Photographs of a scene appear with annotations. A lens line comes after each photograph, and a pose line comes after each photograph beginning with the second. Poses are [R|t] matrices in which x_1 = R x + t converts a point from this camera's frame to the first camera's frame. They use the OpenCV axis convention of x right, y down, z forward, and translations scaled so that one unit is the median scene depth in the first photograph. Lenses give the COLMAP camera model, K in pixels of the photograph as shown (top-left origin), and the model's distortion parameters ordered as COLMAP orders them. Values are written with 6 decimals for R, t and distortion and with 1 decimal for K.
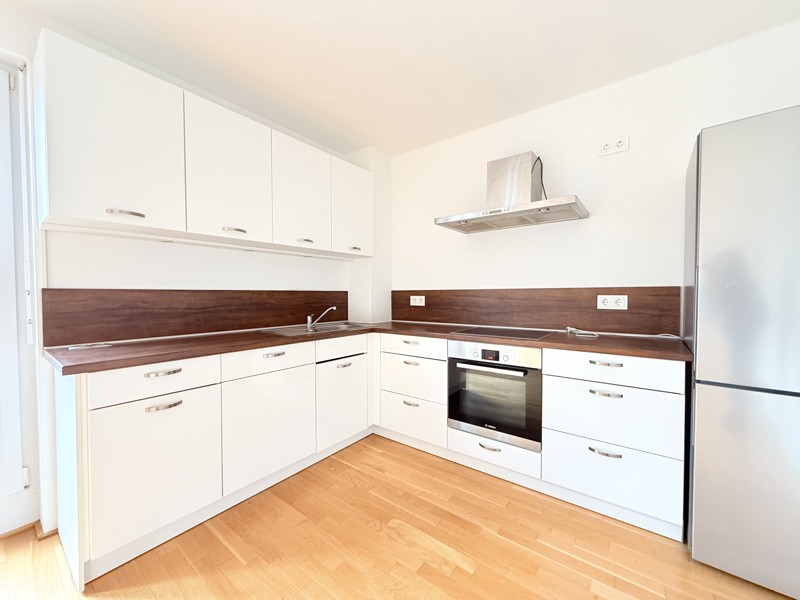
lens RADIAL K [[321.2, 0, 400.0], [0, 321.2, 300.0], [0, 0, 1]] dist [-0.002679, -0.000205]
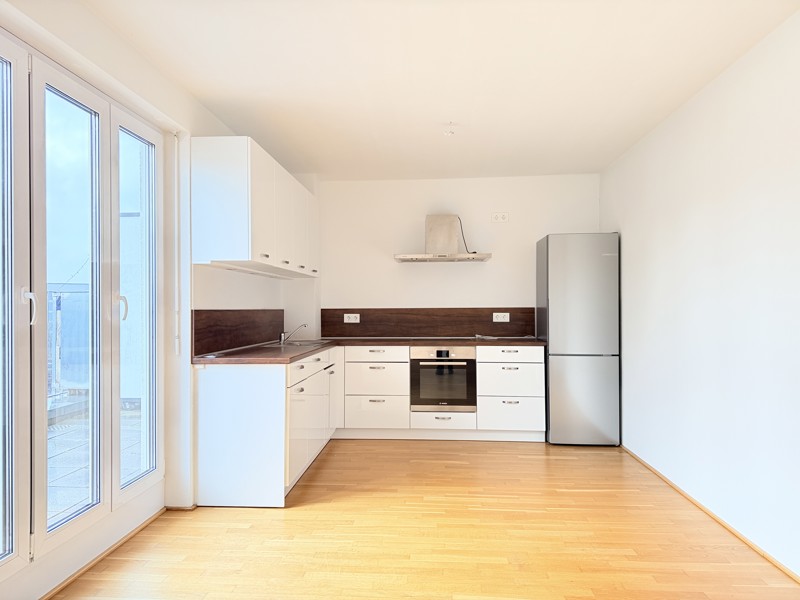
lens RADIAL K [[559.6, 0, 400.0], [0, 559.6, 300.0], [0, 0, 1]] dist [0.024884, -0.002017]
pose [[0.830507, 0.008727, 0.556940, -1.216682], [0.011568, 0.999391, -0.032909, 0.006798], [-0.556889, 0.033774, 0.829900, -0.948238]]
